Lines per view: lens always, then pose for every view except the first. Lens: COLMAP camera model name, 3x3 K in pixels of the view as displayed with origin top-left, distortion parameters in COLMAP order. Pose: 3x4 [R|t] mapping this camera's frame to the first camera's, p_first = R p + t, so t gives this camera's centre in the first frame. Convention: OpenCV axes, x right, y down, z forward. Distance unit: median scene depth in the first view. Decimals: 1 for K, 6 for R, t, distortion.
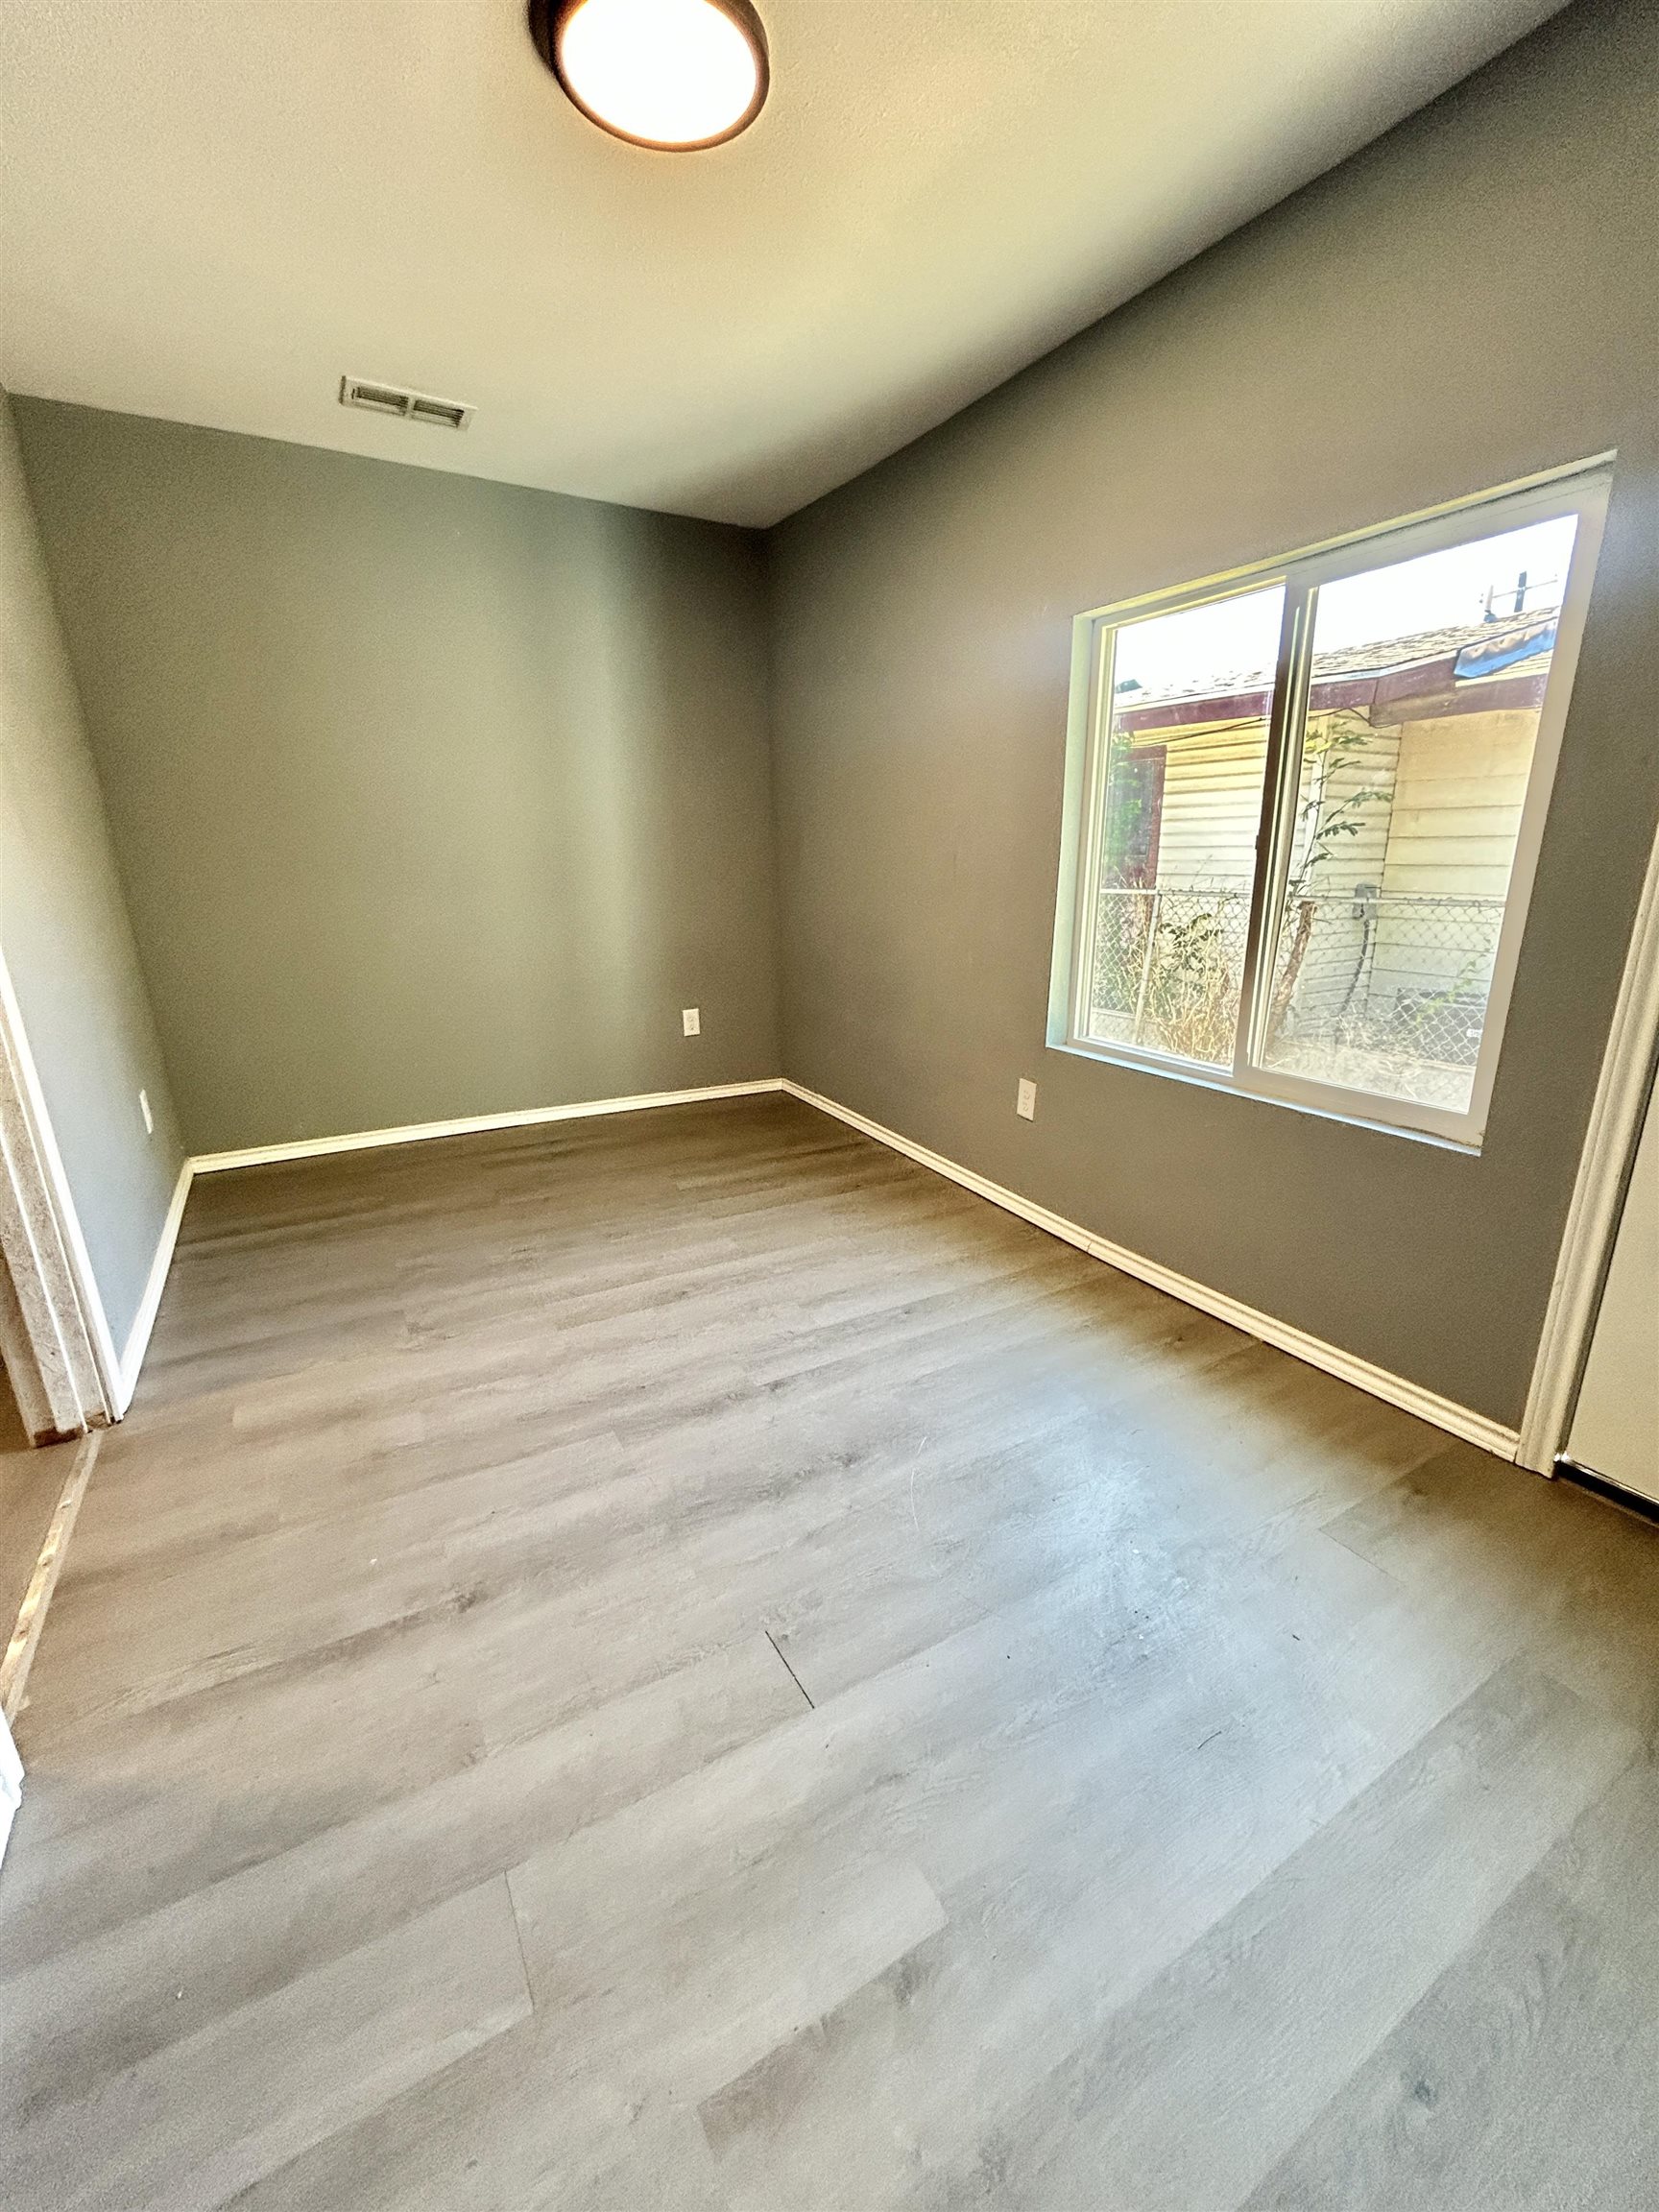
lens RADIAL K [[892.7, 0, 832.8], [0, 892.7, 1117.9], [0, 0, 1]] dist [-0.002467, 0.001192]
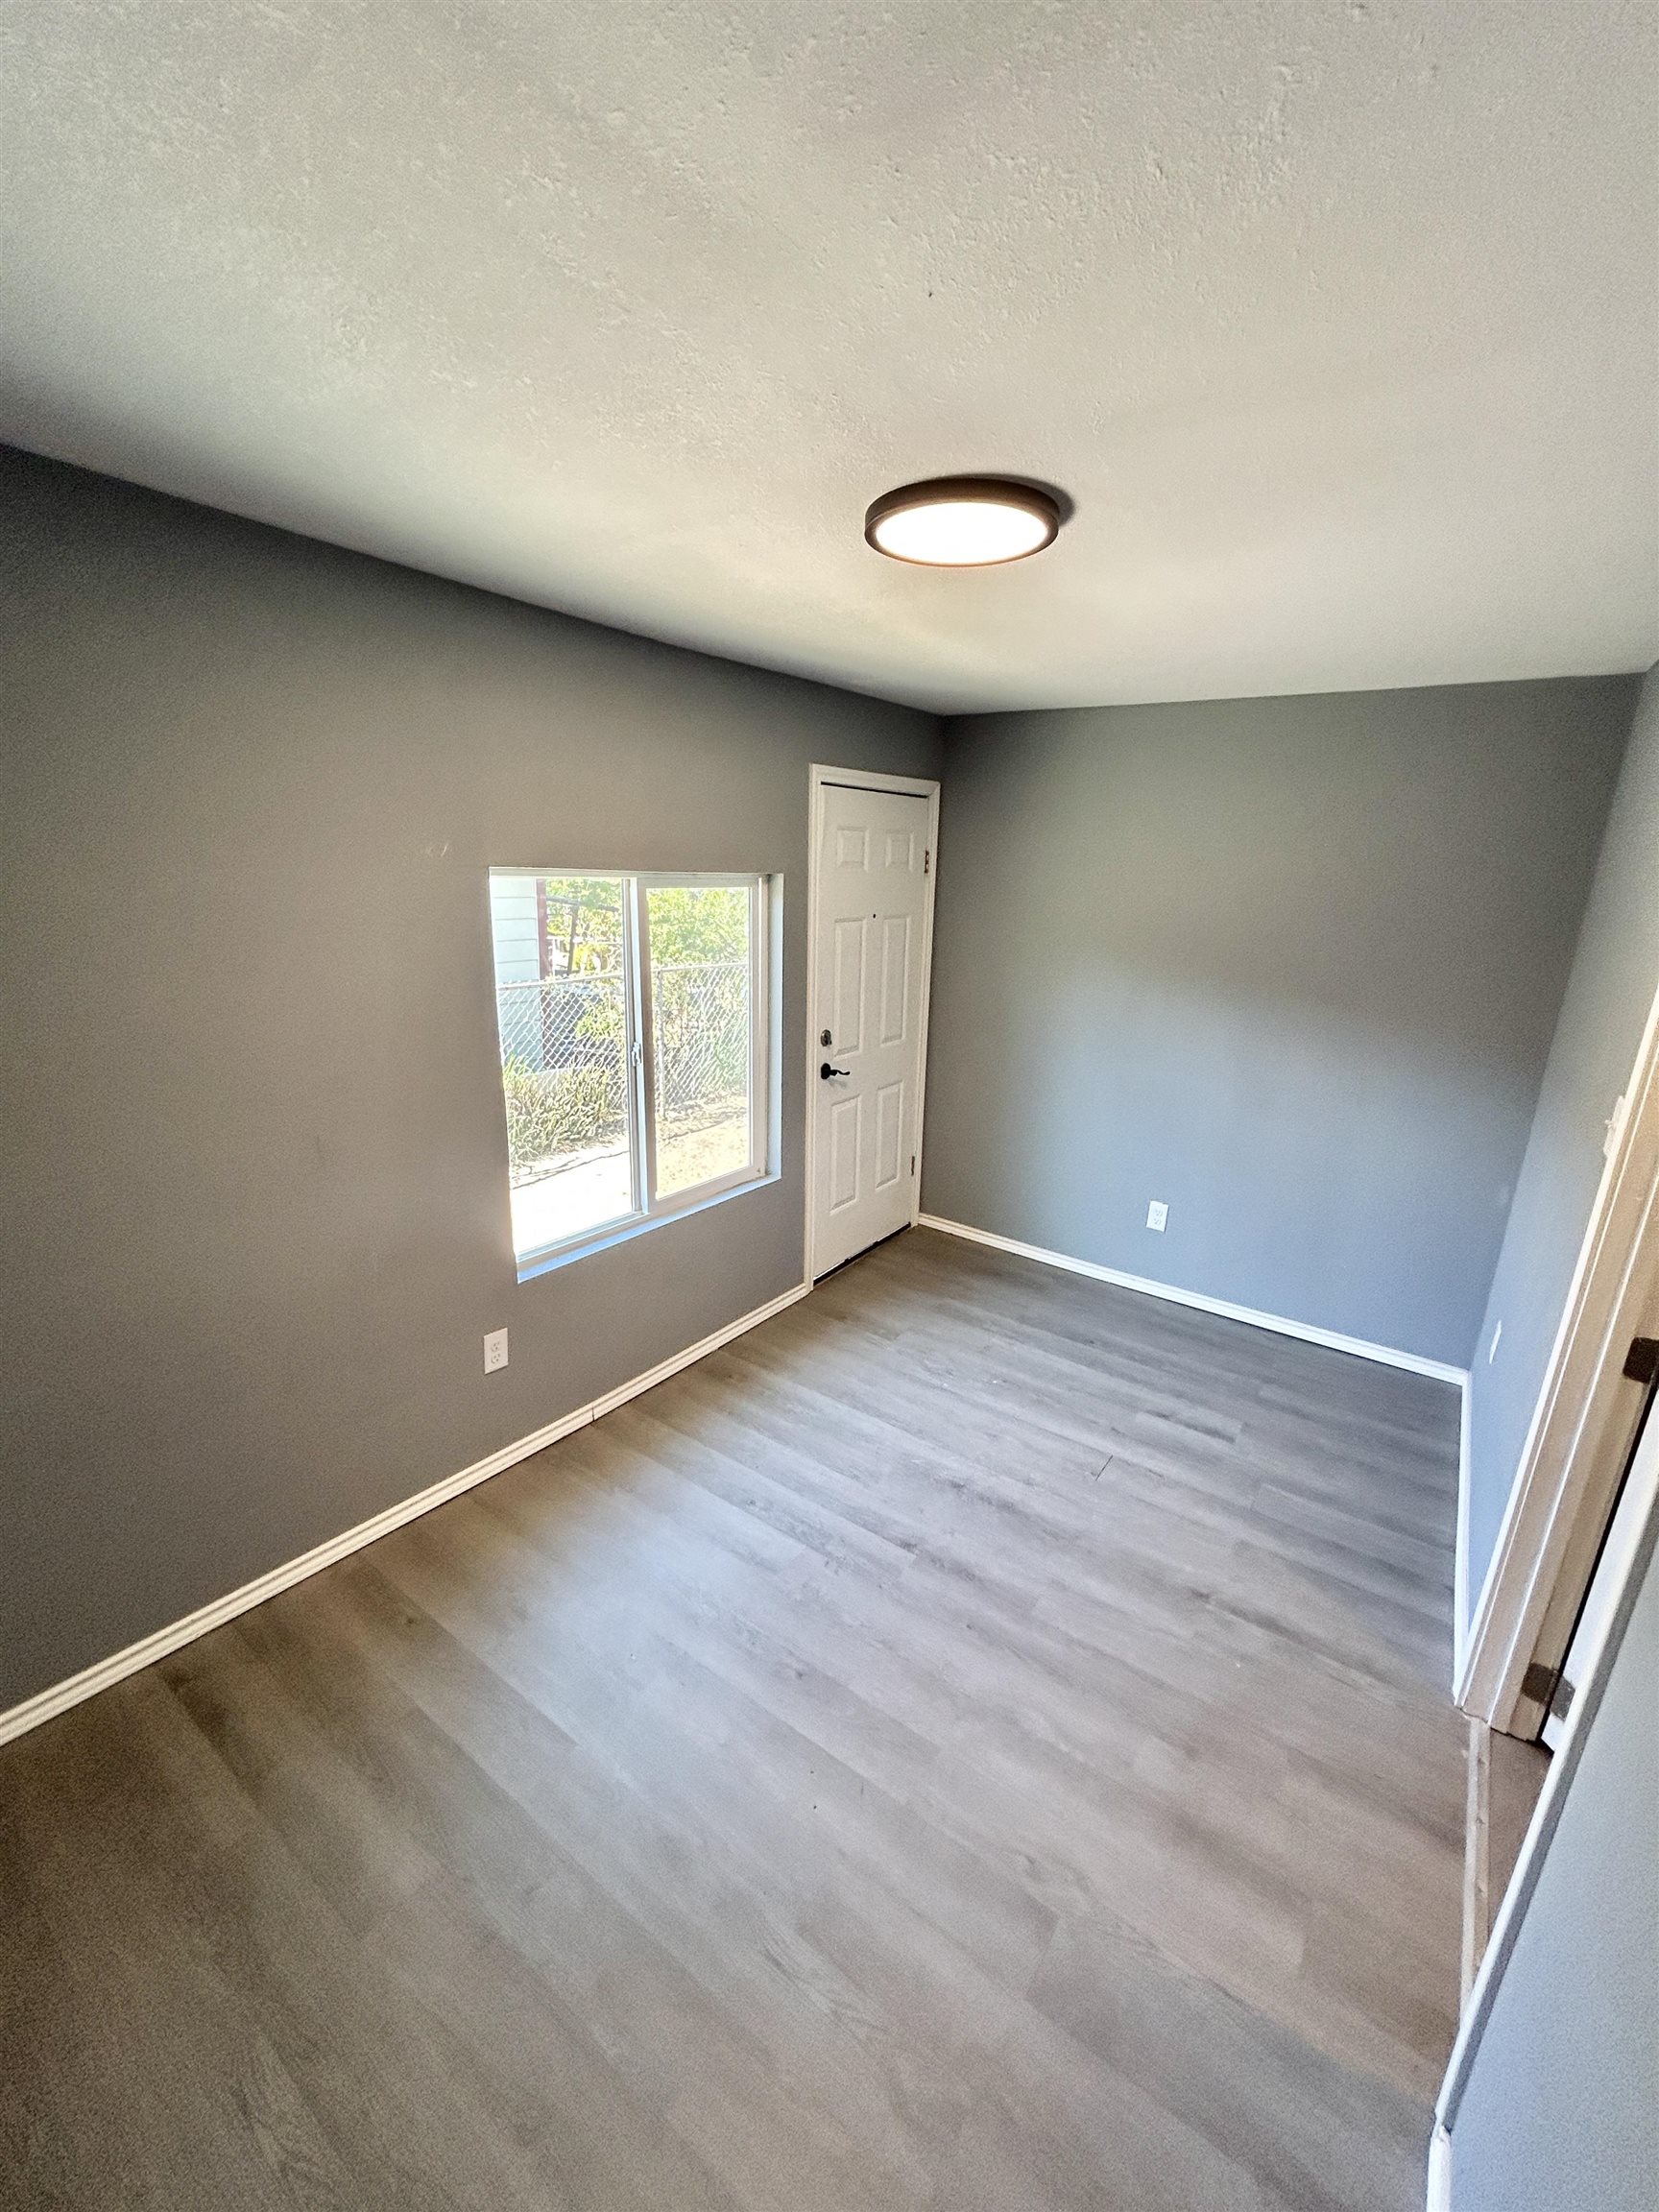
lens RADIAL K [[892.7, 0, 829.3], [0, 892.7, 1107.2], [0, 0, 1]] dist [-0.002467, 0.001192]
pose [[-0.400388, -0.247738, 0.882222, -1.039430], [0.231806, 0.904064, 0.359075, -0.773534], [-0.886541, 0.348273, -0.304549, 1.375481]]
